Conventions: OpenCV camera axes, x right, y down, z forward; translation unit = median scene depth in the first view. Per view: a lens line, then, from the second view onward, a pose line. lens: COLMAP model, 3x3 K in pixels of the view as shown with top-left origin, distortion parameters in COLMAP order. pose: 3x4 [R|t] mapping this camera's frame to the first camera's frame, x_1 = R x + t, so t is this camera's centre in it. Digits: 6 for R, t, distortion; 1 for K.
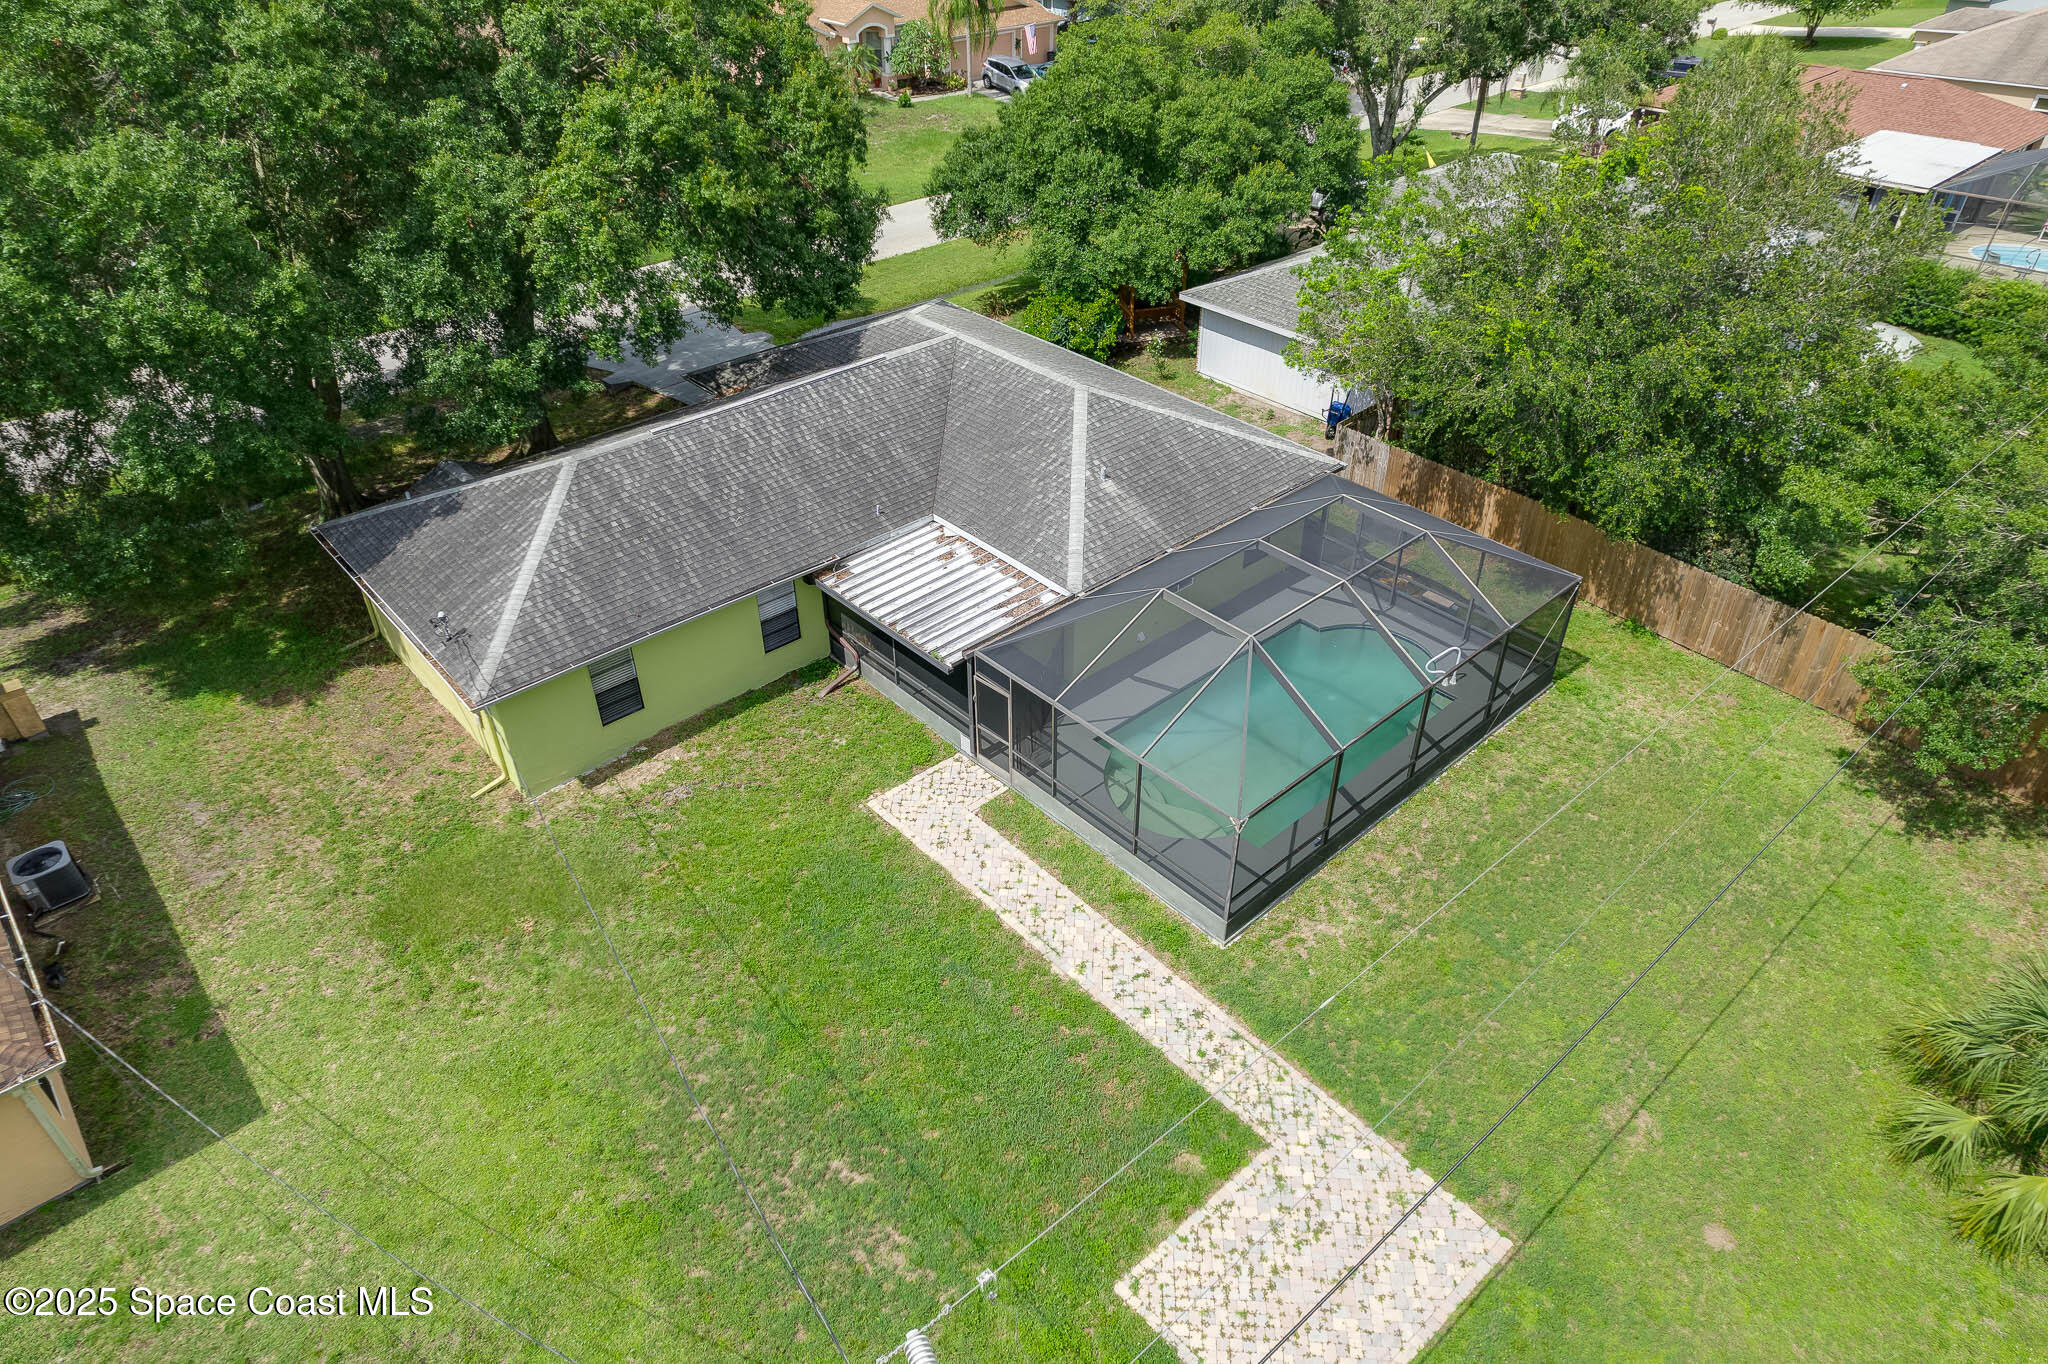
lens RADIAL K [[1299.0, 0, 1033.9], [0, 1299.0, 676.7], [0, 0, 1]] dist [-0.040548, 0.047660]
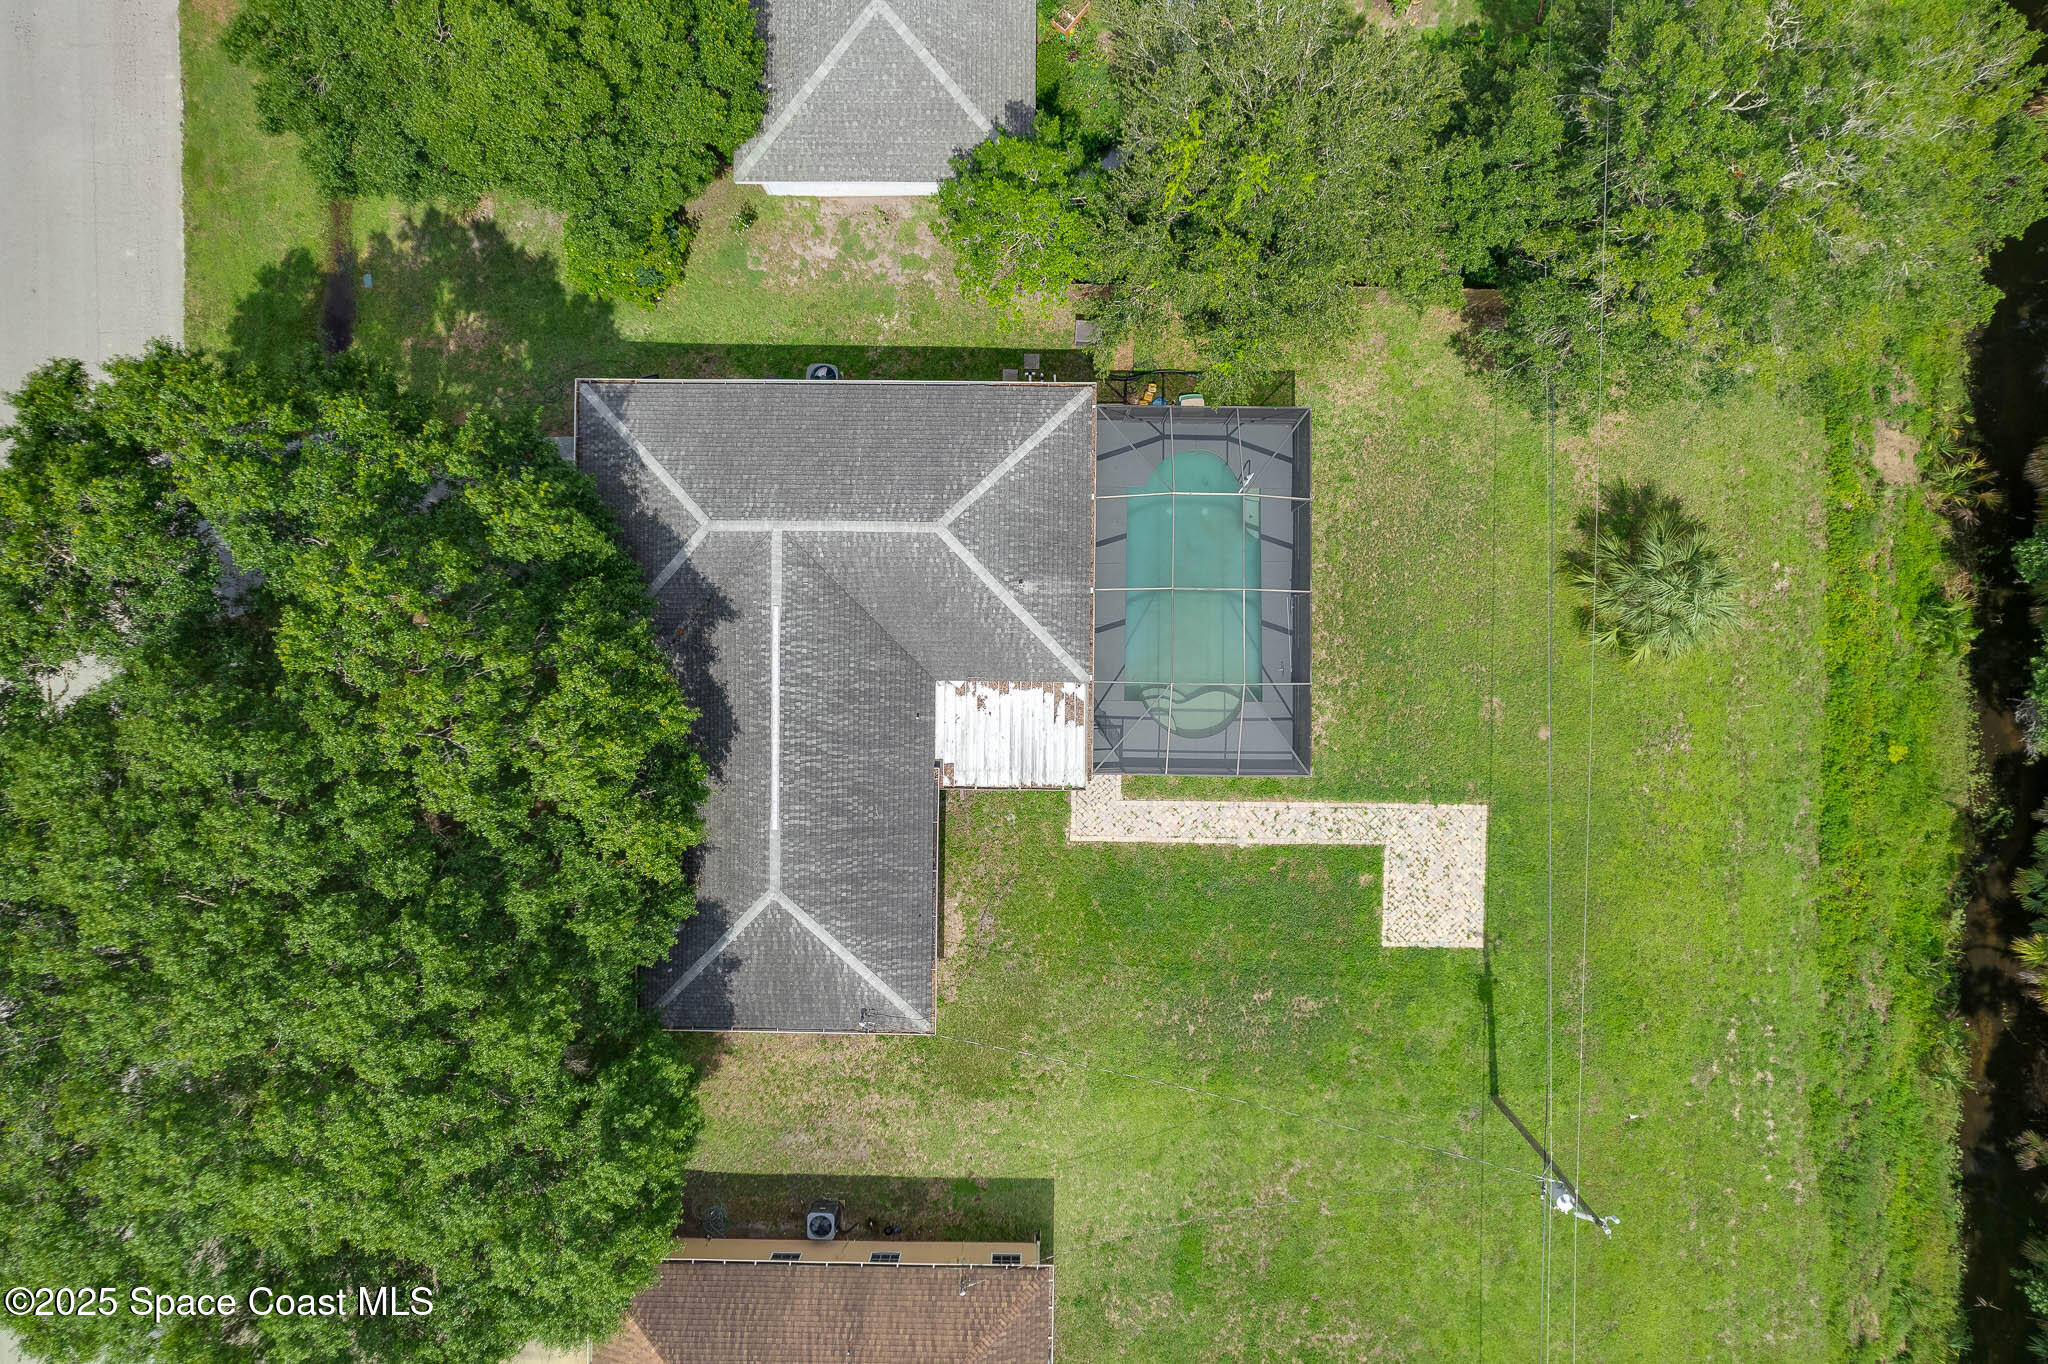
lens RADIAL K [[1309.7, 0, 1031.7], [0, 1309.7, 676.9], [0, 0, 1]] dist [-0.055593, 0.074286]
pose [[0.679994, -0.733154, -0.009622, 0.005693], [0.432373, 0.390354, 0.812820, -1.277458], [-0.592167, -0.556874, 0.582435, 0.169438]]
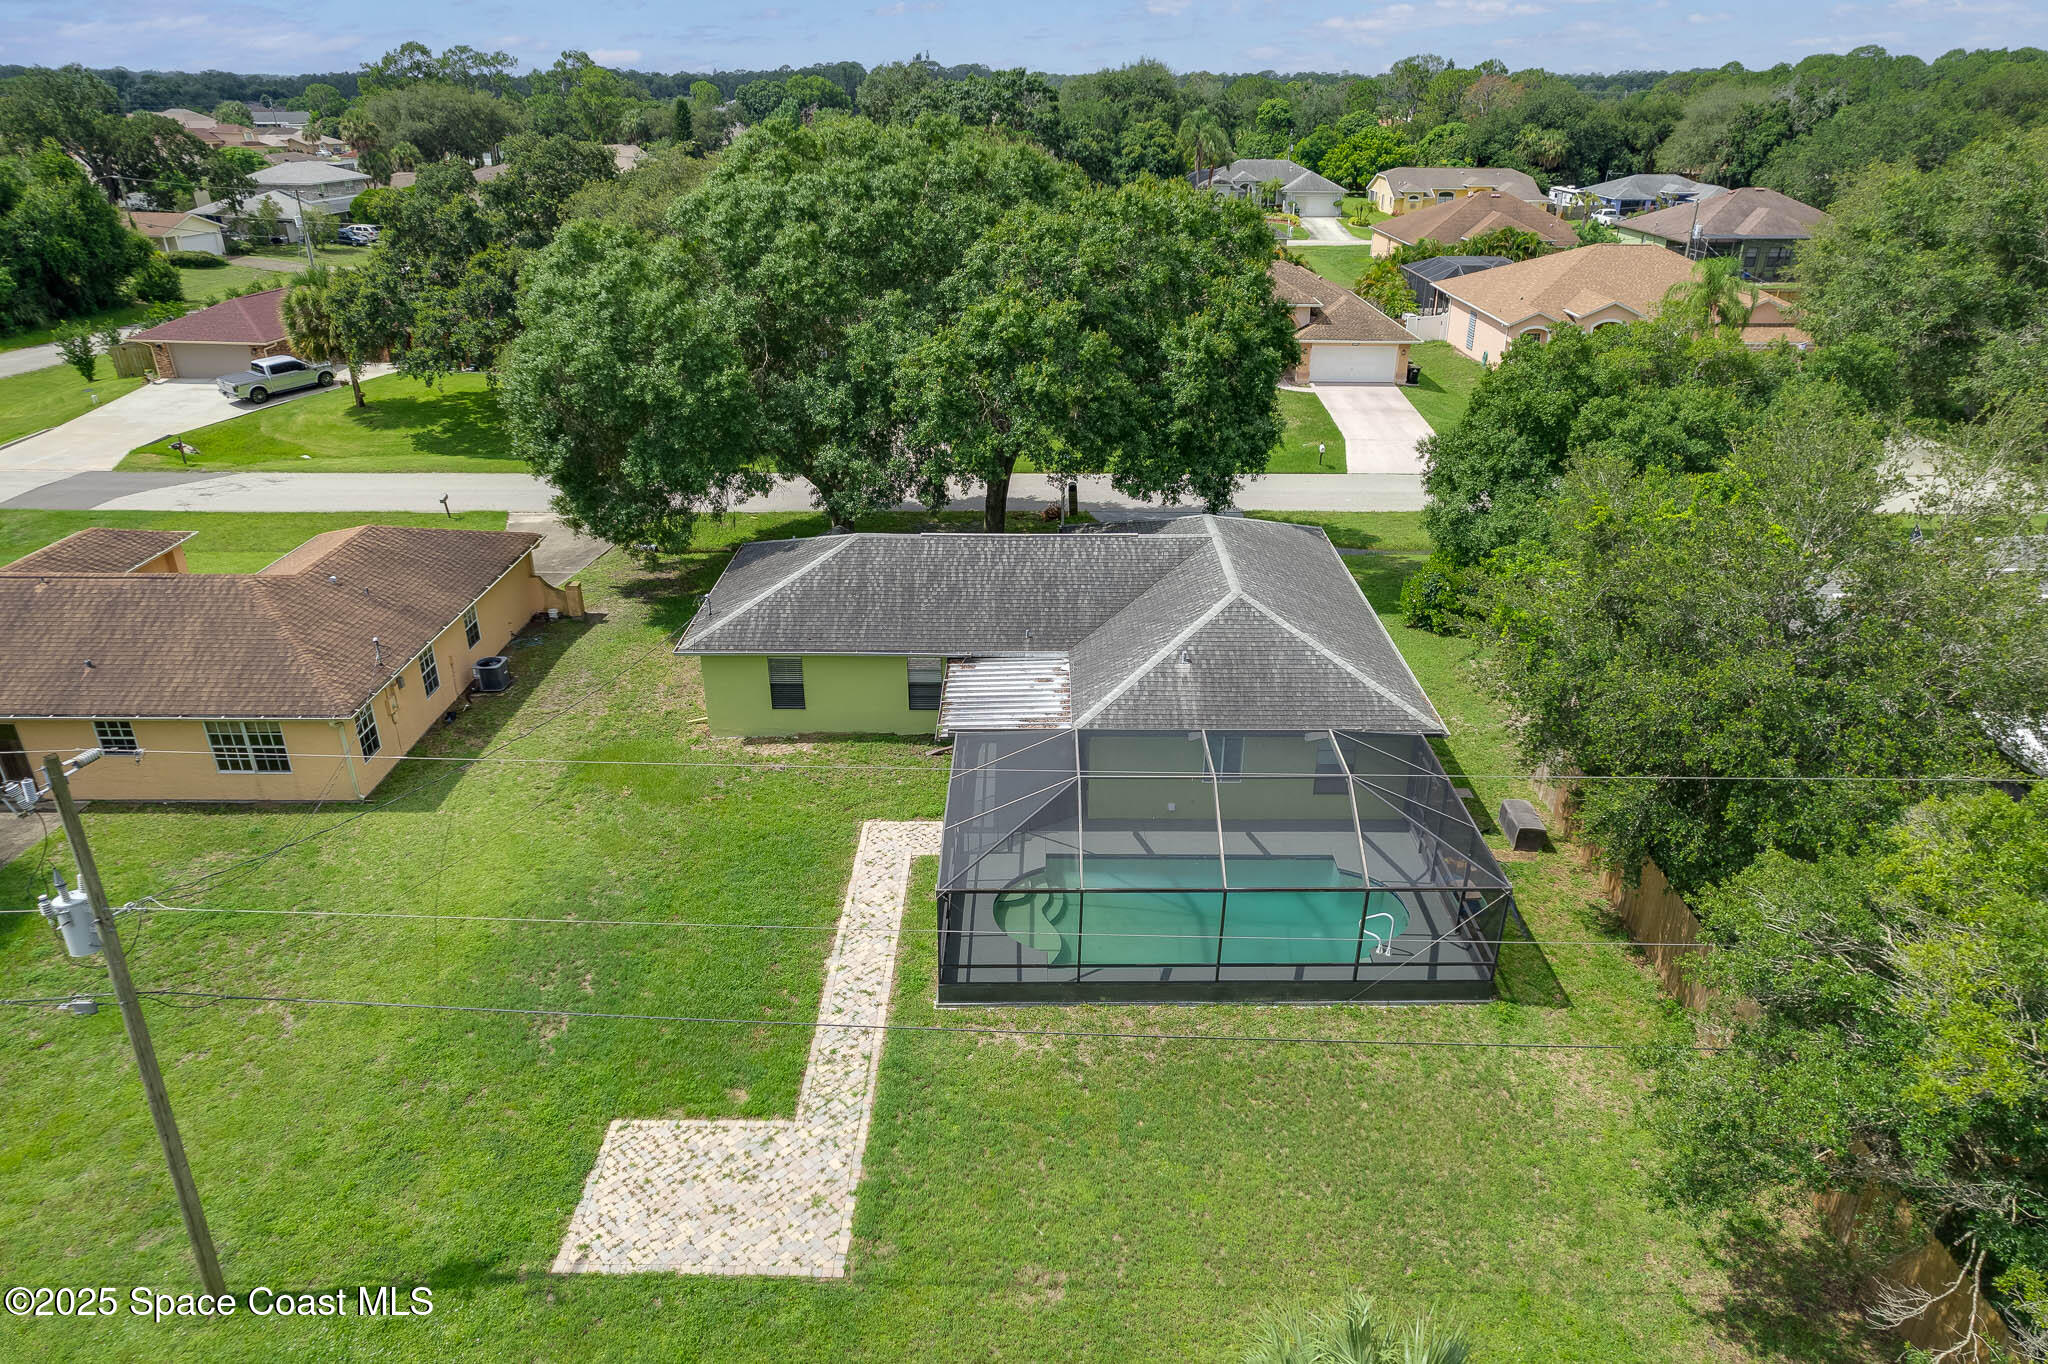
lens RADIAL K [[1309.7, 0, 1031.7], [0, 1309.7, 676.9], [0, 0, 1]] dist [-0.055593, 0.074286]
pose [[0.737599, 0.285661, -0.611838, 0.698495], [-0.395819, 0.917018, -0.049032, -0.033343], [0.547060, 0.278344, 0.789462, 0.033420]]
